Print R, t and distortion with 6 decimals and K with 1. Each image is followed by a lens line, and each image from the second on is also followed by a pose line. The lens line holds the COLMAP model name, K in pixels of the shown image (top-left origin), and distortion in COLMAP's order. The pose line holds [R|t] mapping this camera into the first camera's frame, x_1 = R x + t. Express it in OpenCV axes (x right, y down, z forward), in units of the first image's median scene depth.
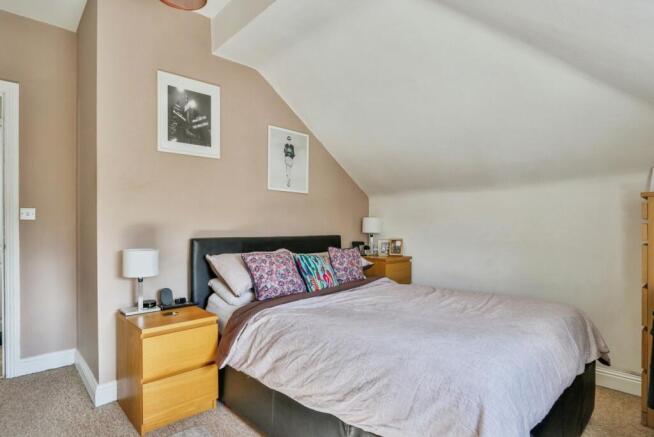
lens RADIAL K [[361.3, 0, 327.7], [0, 361.3, 221.3], [0, 0, 1]] dist [-0.003602, 0.000122]
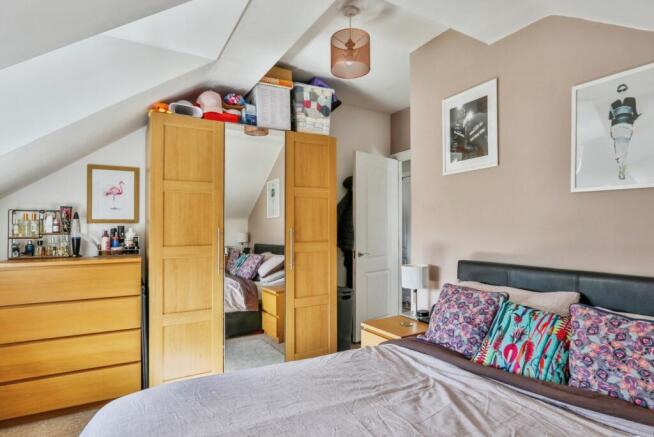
lens RADIAL K [[361.3, 0, 327.2], [0, 361.3, 222.9], [0, 0, 1]] dist [-0.003602, 0.000122]
pose [[-0.222085, -0.022322, -0.974772, 0.587593], [0.013054, 0.999580, -0.025864, -0.030212], [0.974940, -0.018469, -0.221701, 0.824293]]
